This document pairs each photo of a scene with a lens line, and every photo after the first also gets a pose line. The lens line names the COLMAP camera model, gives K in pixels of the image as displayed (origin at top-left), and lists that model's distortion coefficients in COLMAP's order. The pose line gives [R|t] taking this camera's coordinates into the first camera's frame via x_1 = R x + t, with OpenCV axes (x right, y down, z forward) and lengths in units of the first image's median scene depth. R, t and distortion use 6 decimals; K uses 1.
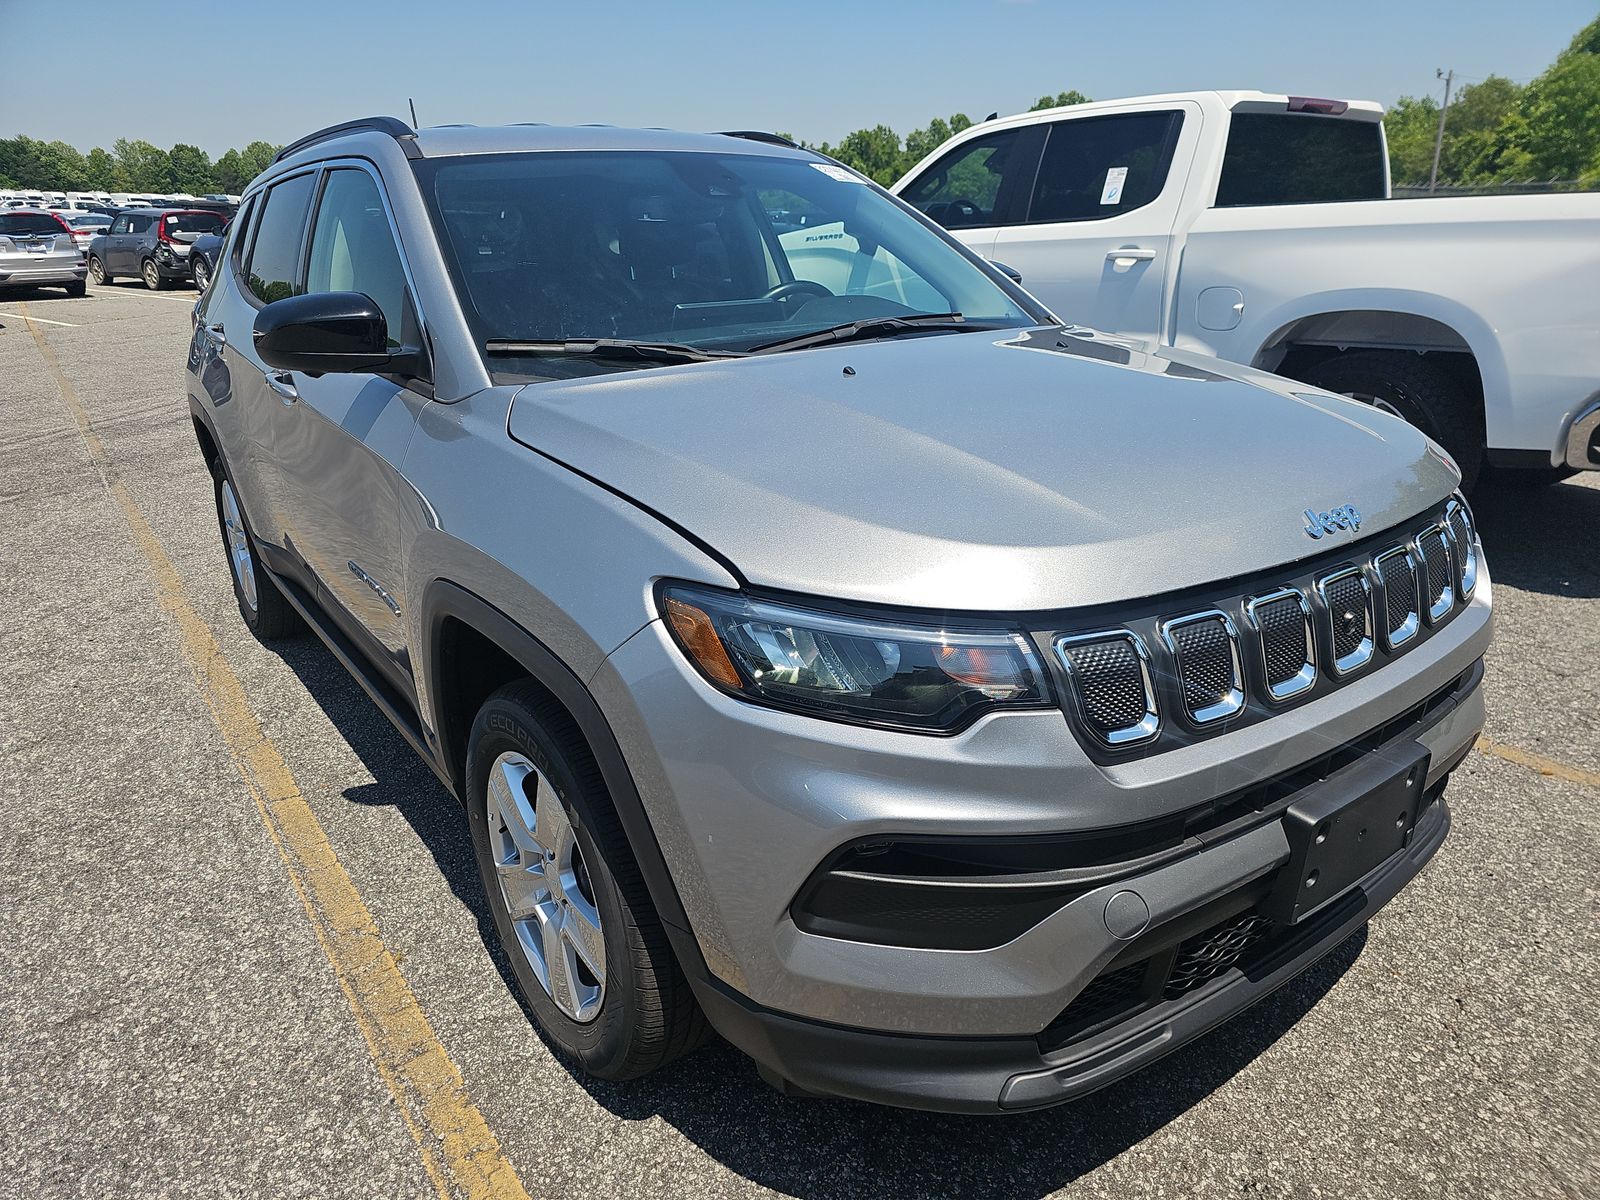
lens RADIAL K [[1148.1, 0, 794.2], [0, 1148.1, 552.6], [0, 0, 1]] dist [0.050488, -0.057207]
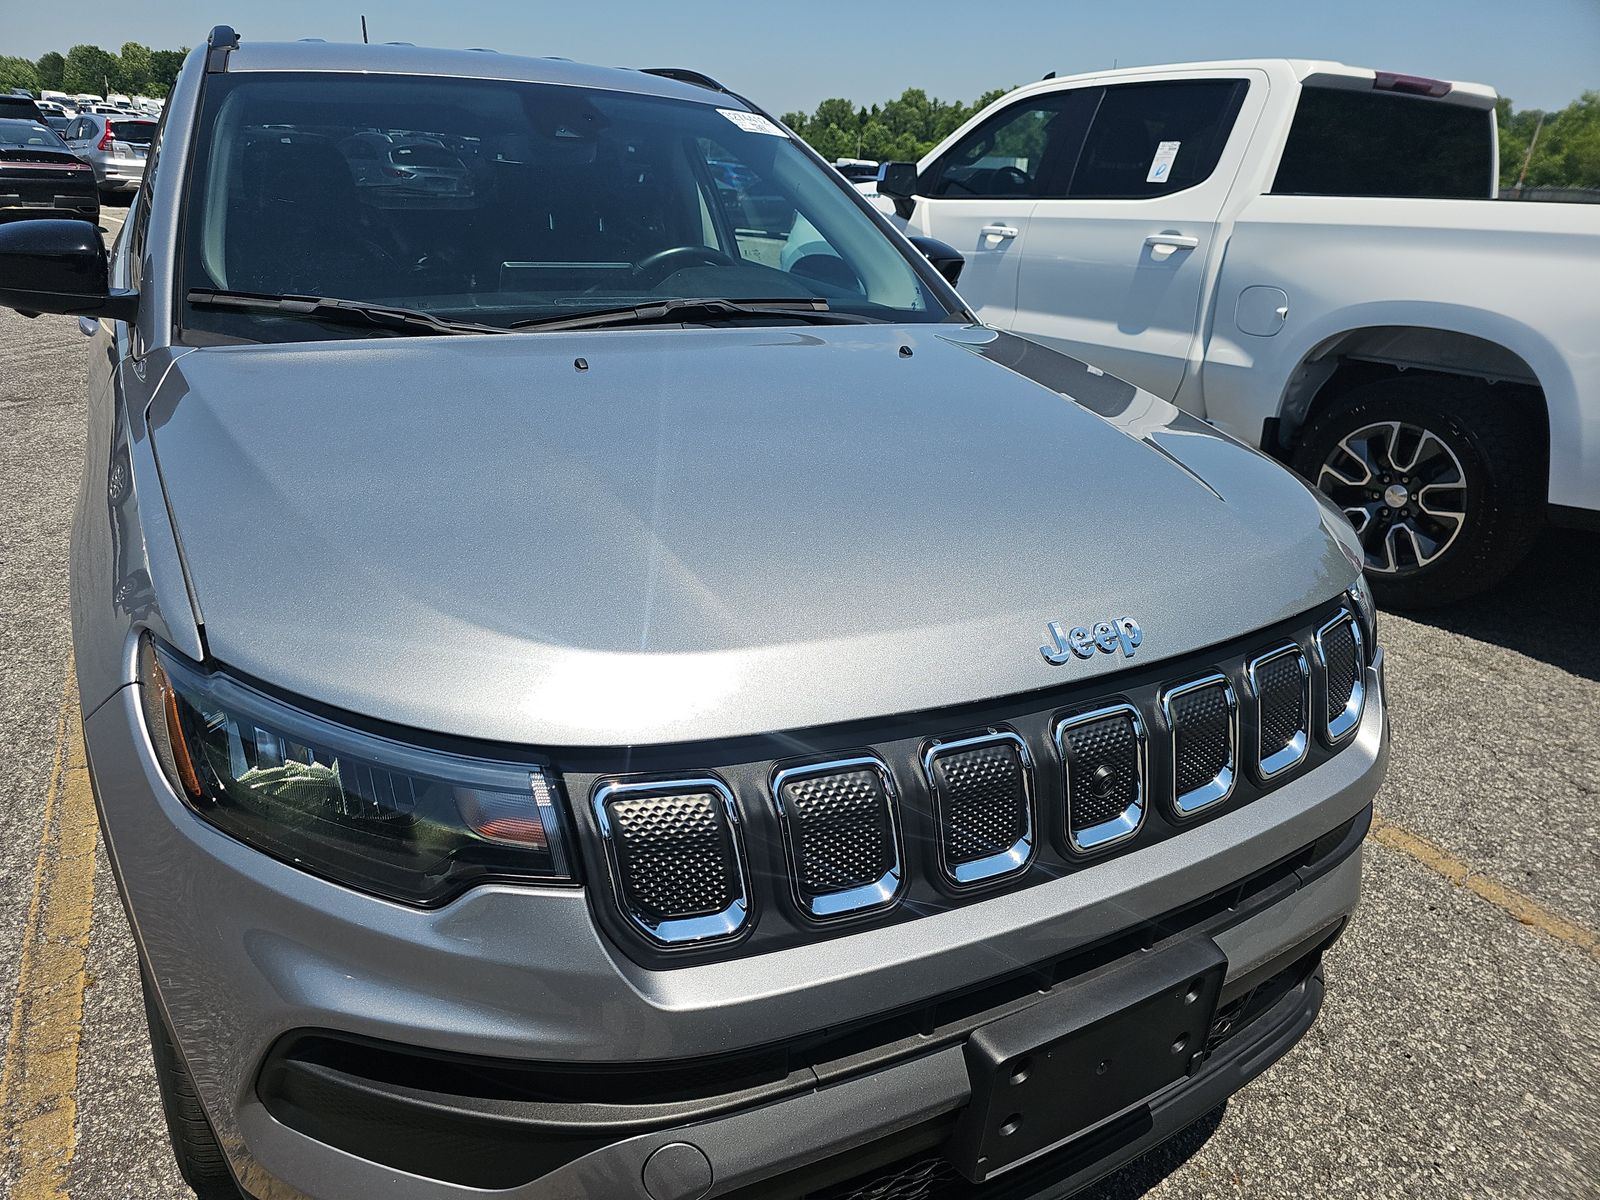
lens RADIAL K [[1132.4, 0, 794.4], [0, 1132.4, 544.6], [0, 0, 1]] dist [0.044903, -0.051891]
pose [[0.989912, 0.099722, -0.100650, 0.227513], [-0.096338, 0.994625, 0.037949, -0.062270], [0.103893, -0.027870, 0.994198, 0.184789]]
